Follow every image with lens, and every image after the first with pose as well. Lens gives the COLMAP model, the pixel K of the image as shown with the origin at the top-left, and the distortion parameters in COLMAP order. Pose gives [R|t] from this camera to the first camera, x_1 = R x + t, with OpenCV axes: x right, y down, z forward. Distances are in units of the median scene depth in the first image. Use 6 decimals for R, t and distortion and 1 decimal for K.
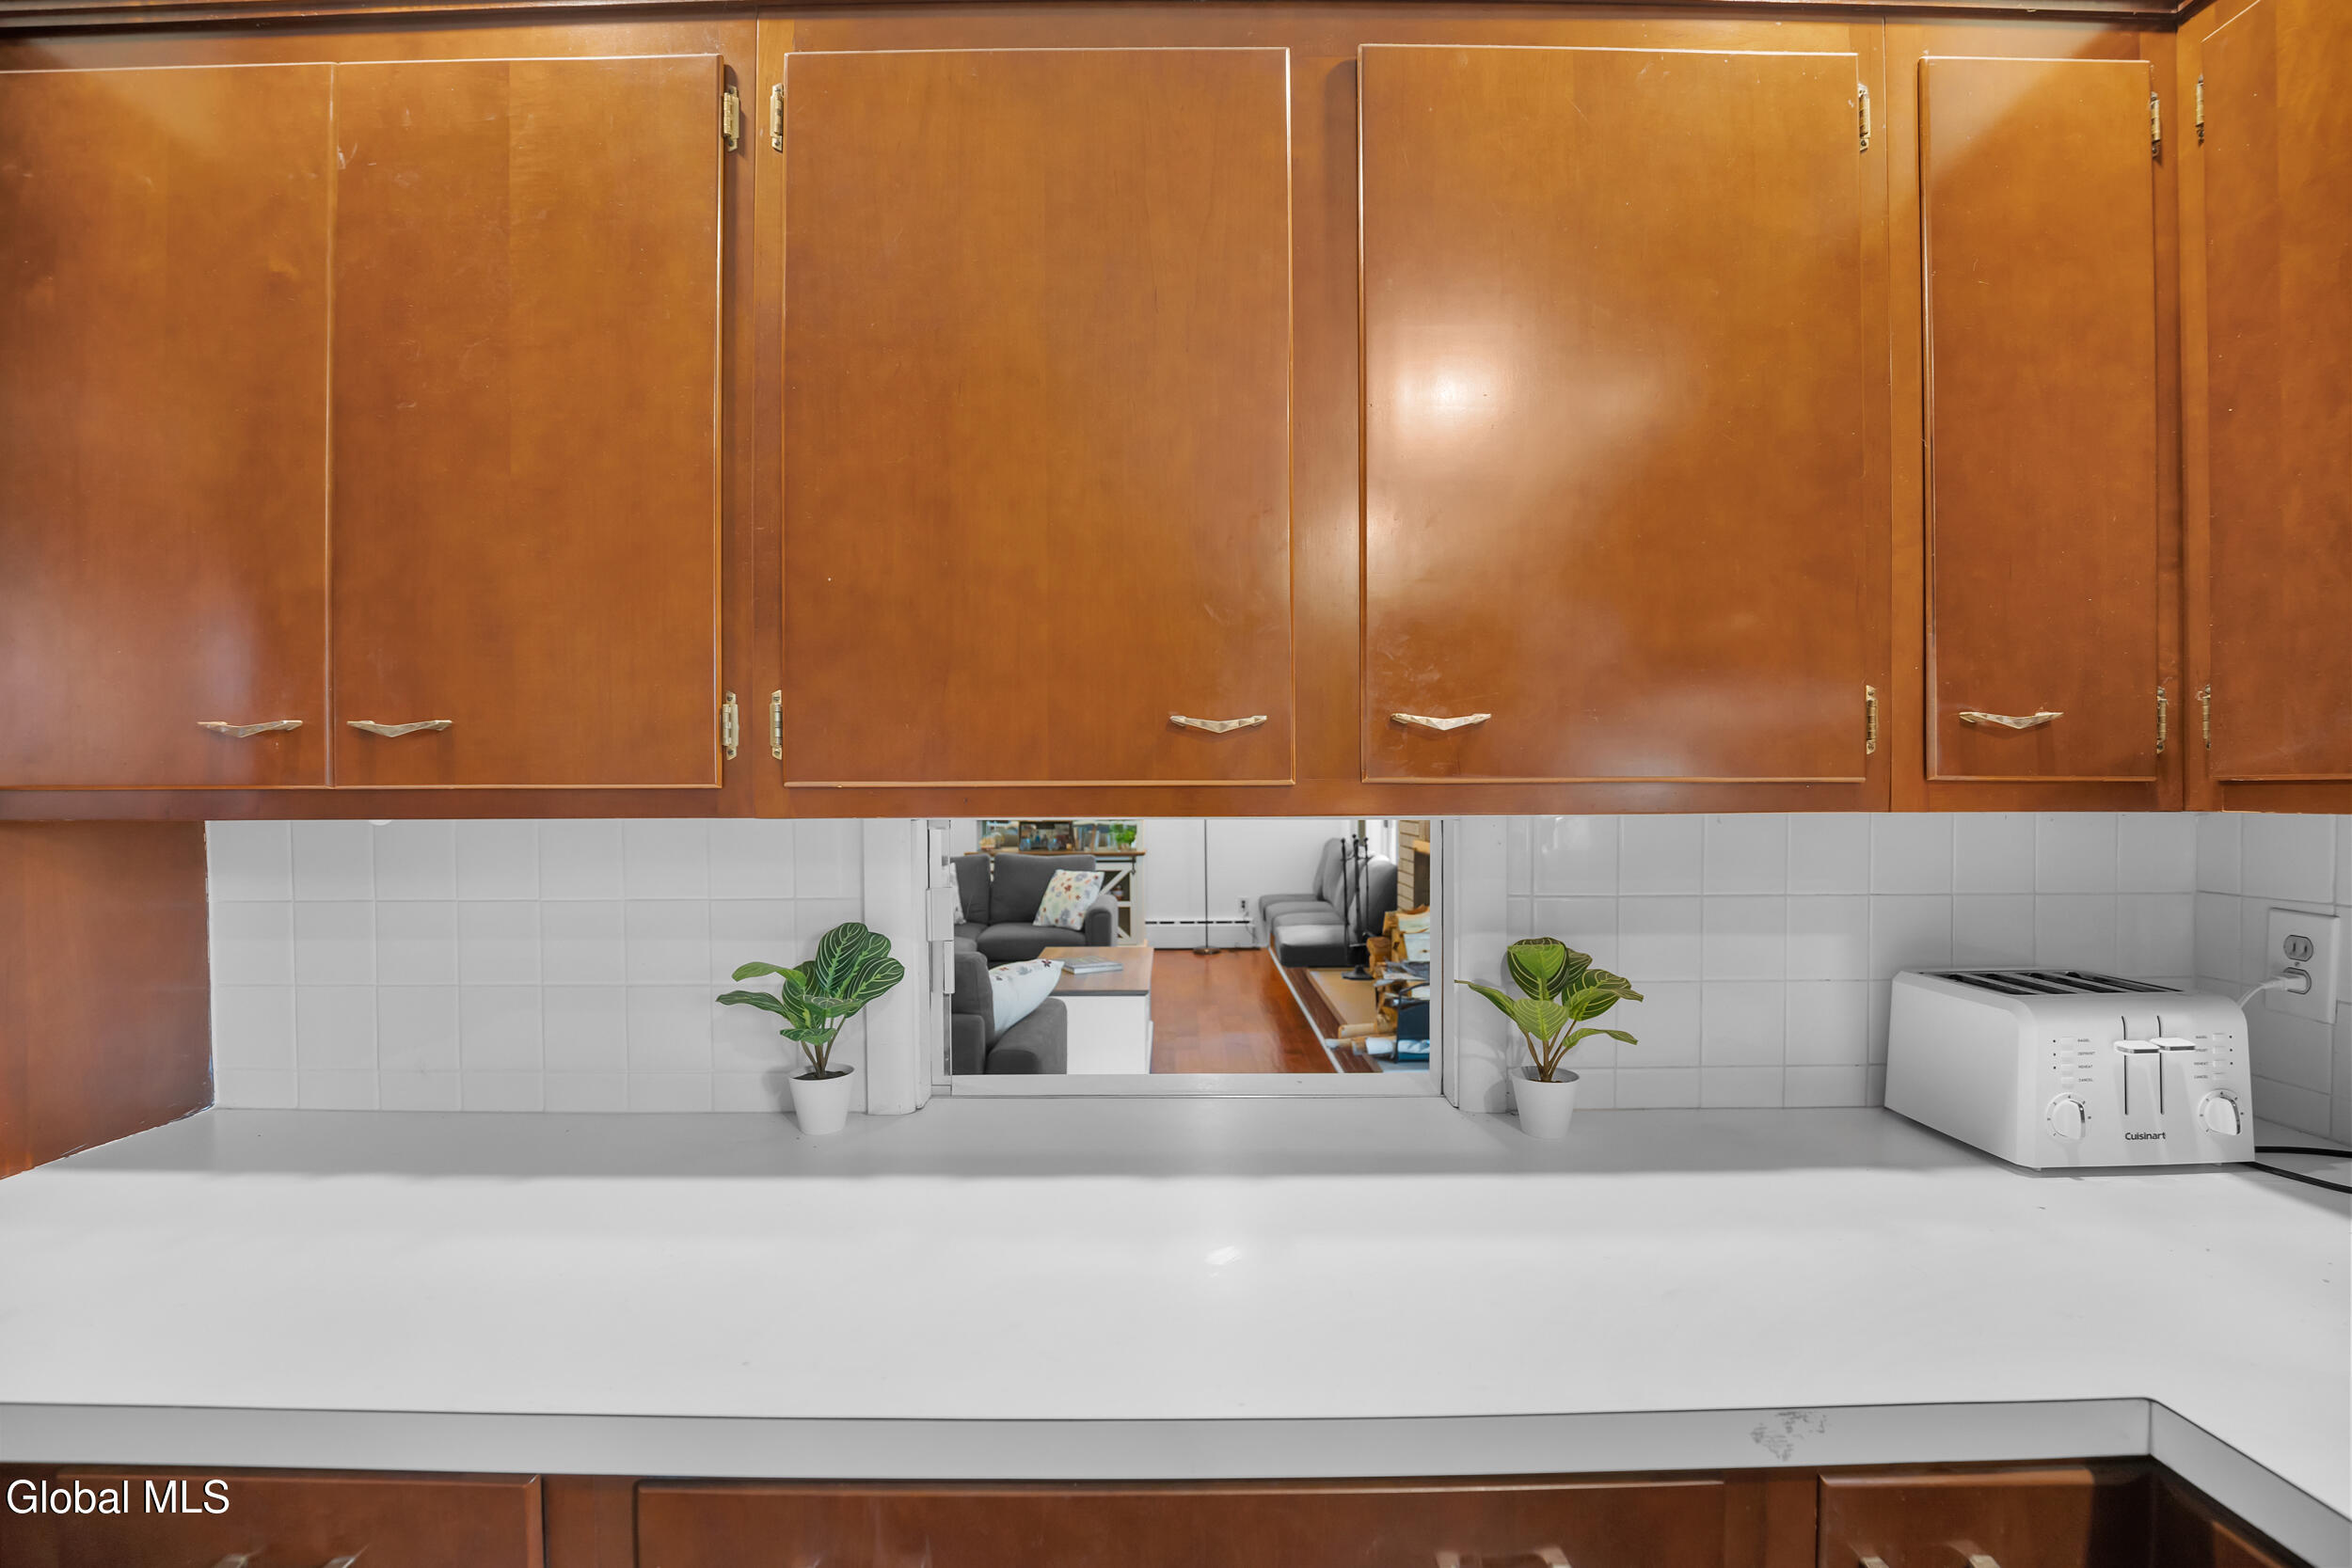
lens RADIAL K [[1110.6, 0, 1181.4], [0, 1110.6, 785.7], [0, 0, 1]] dist [-0.030134, 0.005183]
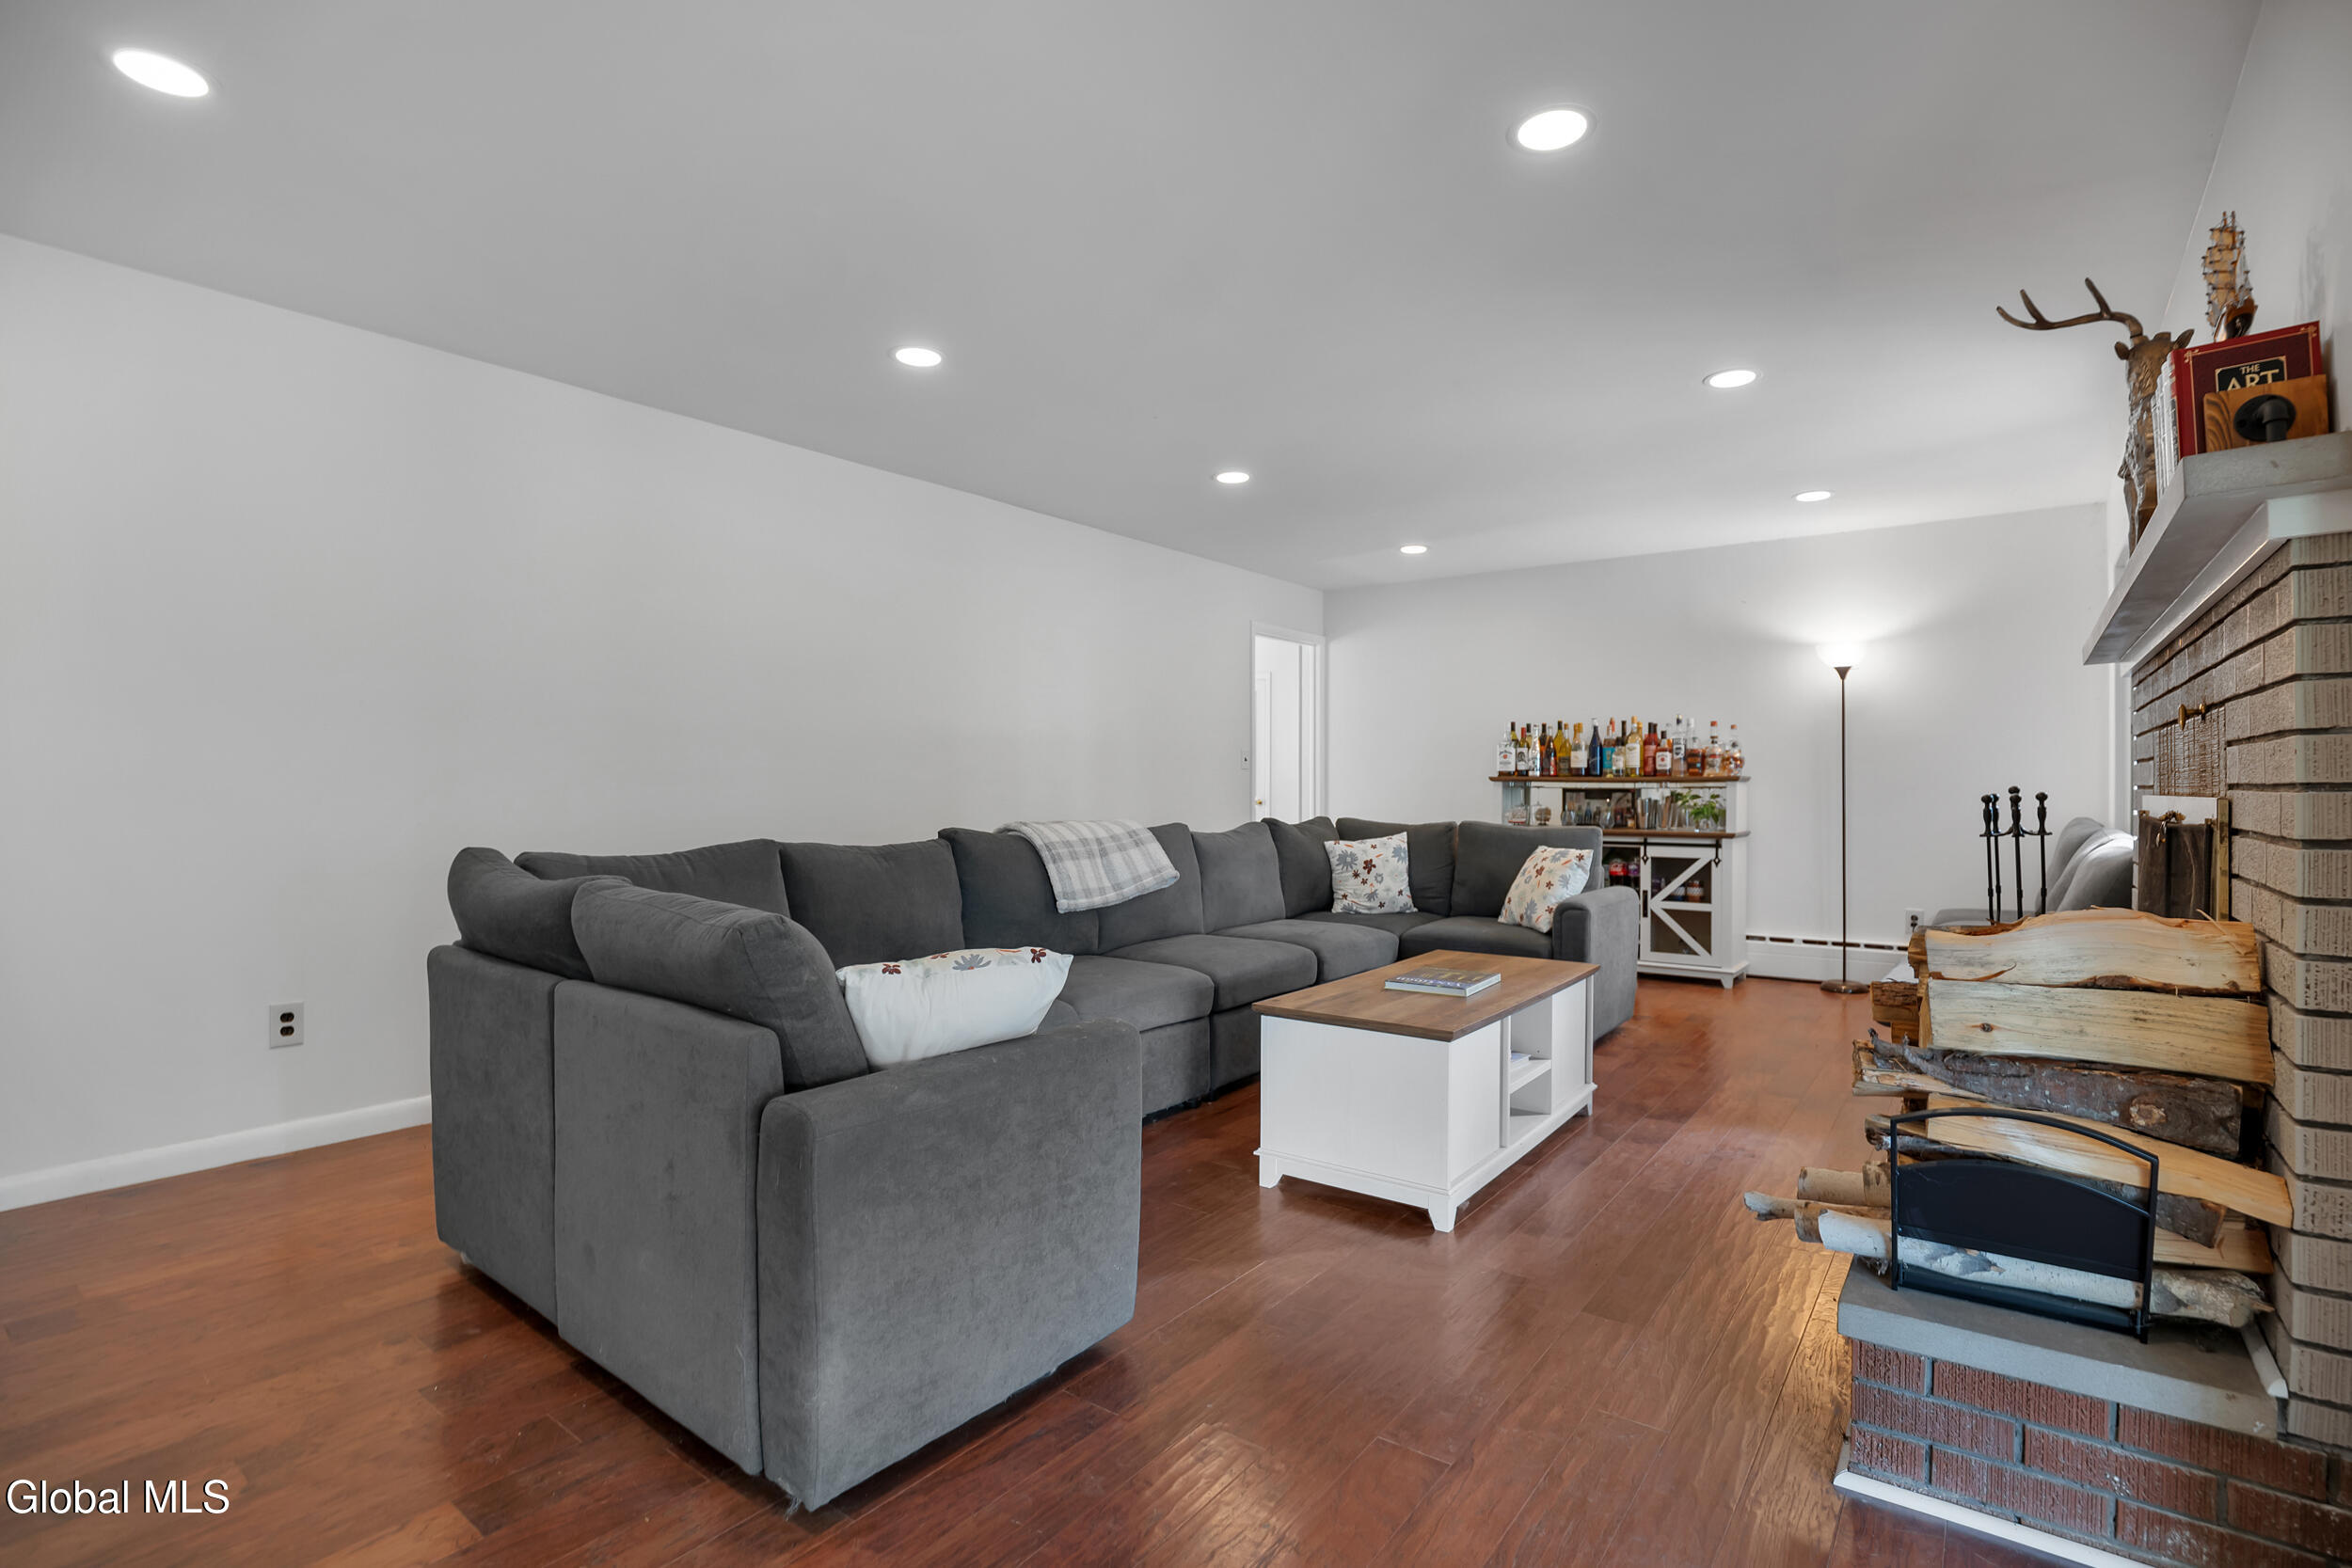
lens RADIAL K [[1110.6, 0, 1175.4], [0, 1110.6, 786.7], [0, 0, 1]] dist [-0.030134, 0.005183]
pose [[0.785407, 0.004158, -0.618965, 0.142656], [-0.003869, 0.999991, 0.001808, 0.038398], [0.618967, 0.000975, 0.785416, 0.311225]]
